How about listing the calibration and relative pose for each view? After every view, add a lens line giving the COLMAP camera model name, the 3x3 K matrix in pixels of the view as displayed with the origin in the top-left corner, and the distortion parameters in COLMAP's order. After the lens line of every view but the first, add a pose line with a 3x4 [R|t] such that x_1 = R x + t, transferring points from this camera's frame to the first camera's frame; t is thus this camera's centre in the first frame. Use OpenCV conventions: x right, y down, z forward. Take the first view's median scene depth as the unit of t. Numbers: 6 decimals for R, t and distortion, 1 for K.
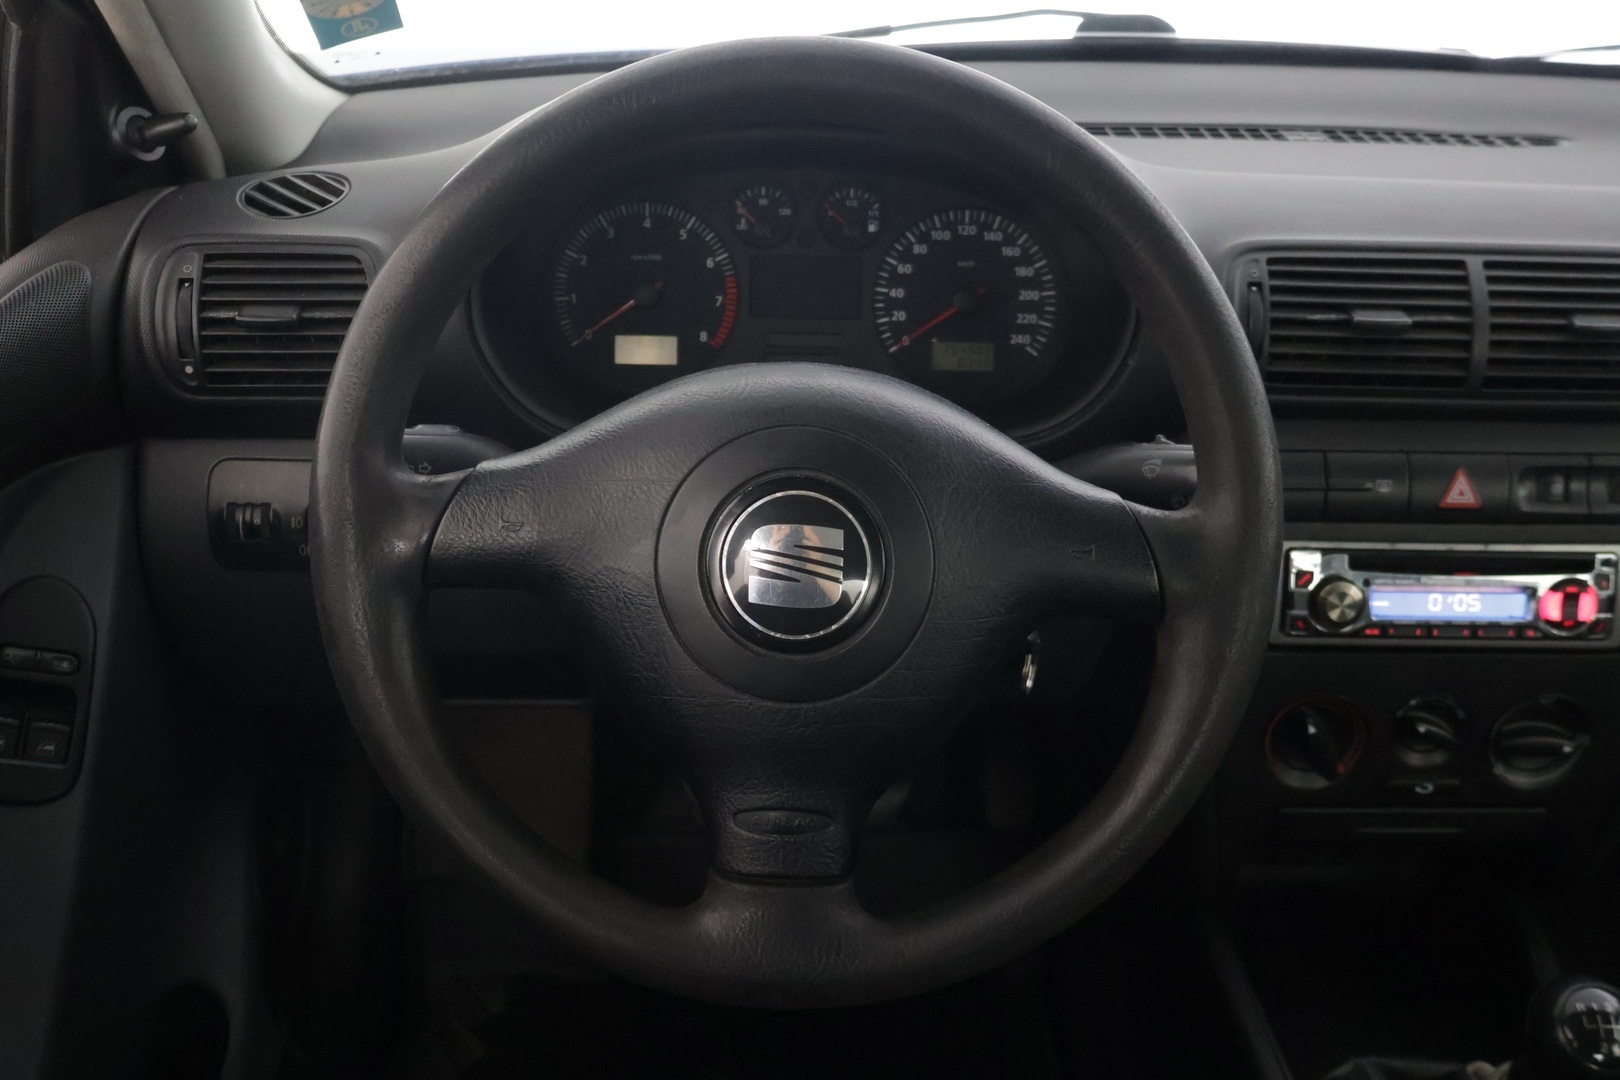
lens RADIAL K [[1598.9, 0, 802.0], [0, 1598.9, 532.9], [0, 0, 1]] dist [0.011828, 0.000000]
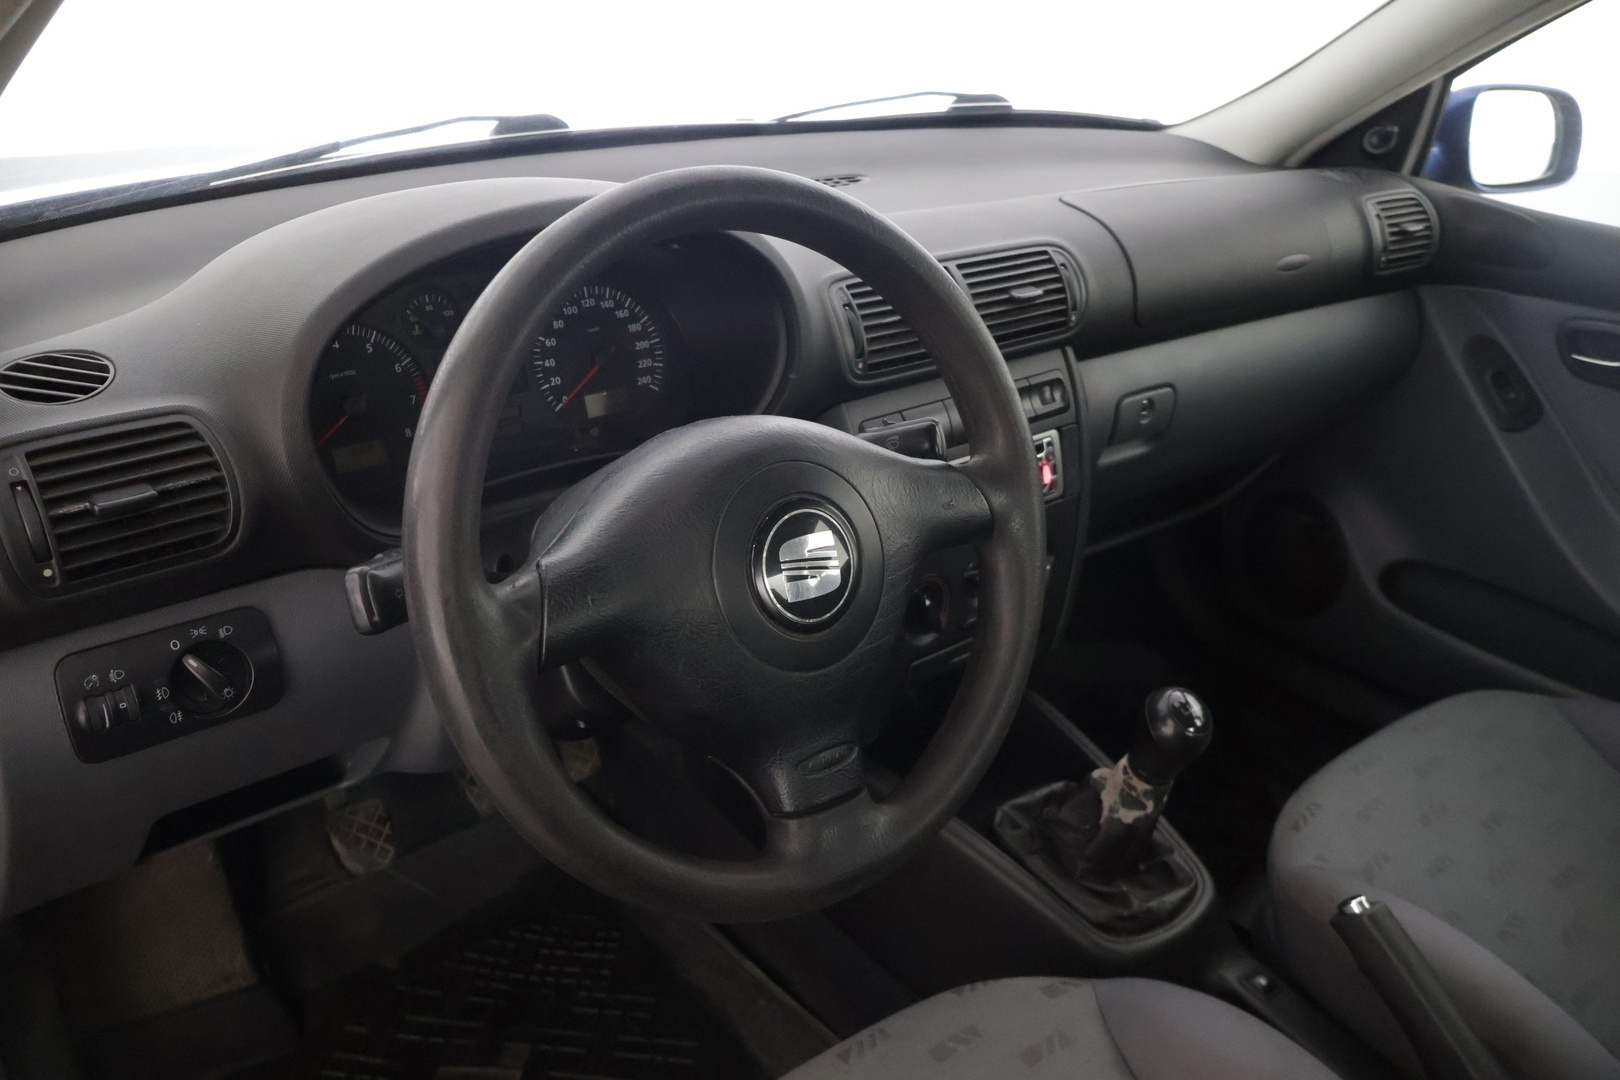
lens RADIAL K [[1347.9, 0, 804.9], [0, 1347.9, 540.9], [0, 0, 1]] dist [-0.005596, -0.002746]
pose [[0.784353, -0.263515, 0.561561, -0.400382], [0.256262, 0.962072, 0.093526, -0.066304], [-0.564907, 0.070550, 0.822133, 0.058935]]
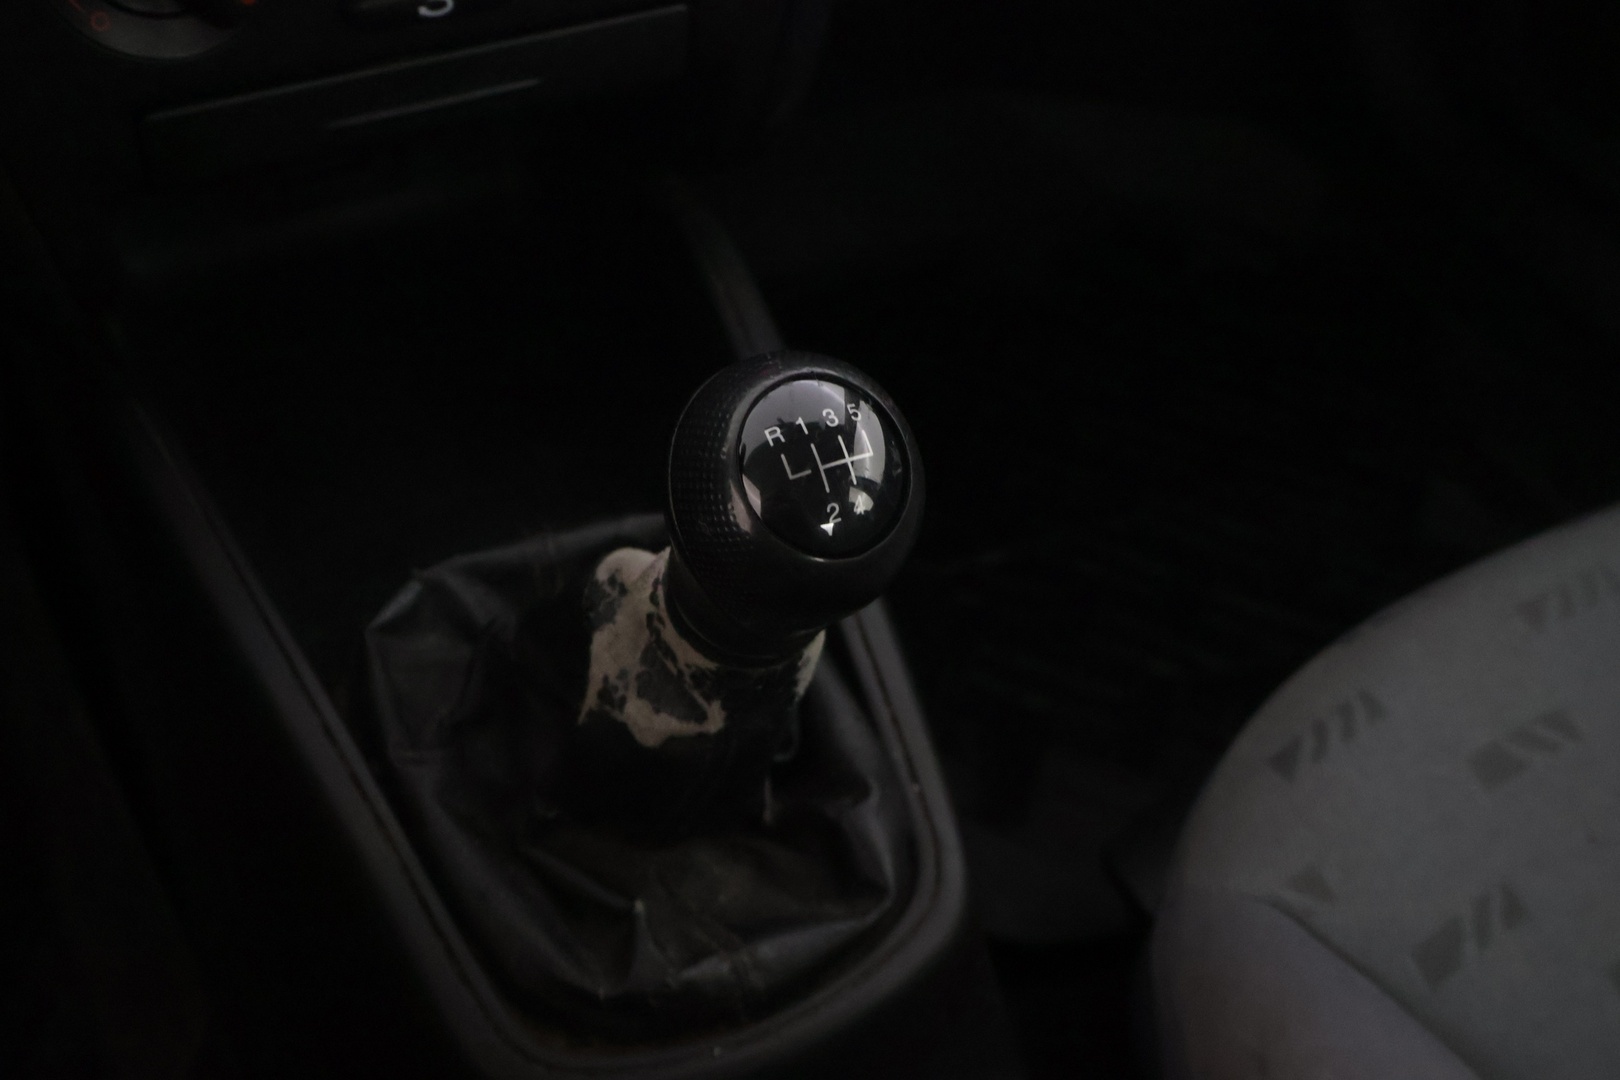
lens RADIAL K [[1809.1, 0, 805.2], [0, 1809.1, 536.2], [0, 0, 1]] dist [0.004302, 0.000000]
pose [[0.884145, -0.298468, 0.359450, 0.232679], [0.135246, 0.899910, 0.414572, 0.088221], [-0.447210, -0.317927, 0.836018, 0.434633]]
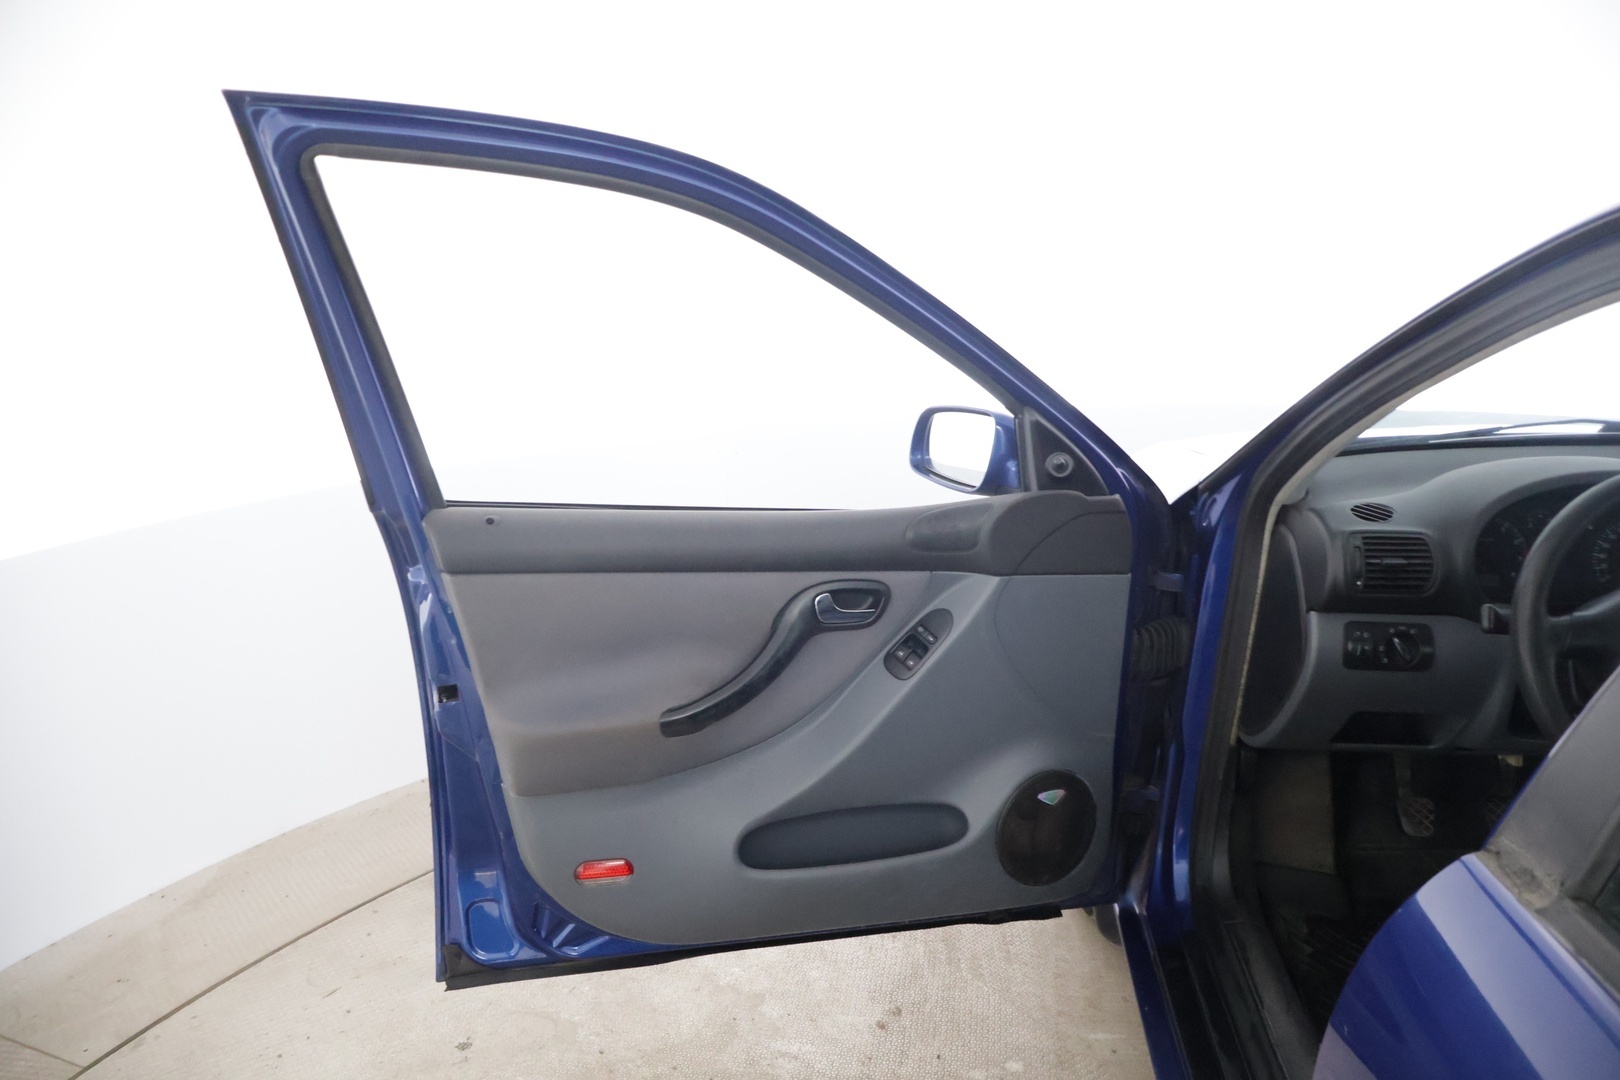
lens RADIAL K [[1347.9, 0, 803.1], [0, 1347.9, 534.9], [0, 0, 1]] dist [-0.005596, -0.002746]
pose [[0.995354, 0.008229, -0.095934, -0.874711], [-0.024742, 0.984744, -0.172244, 0.172530], [0.093053, 0.173817, 0.980372, -0.952468]]
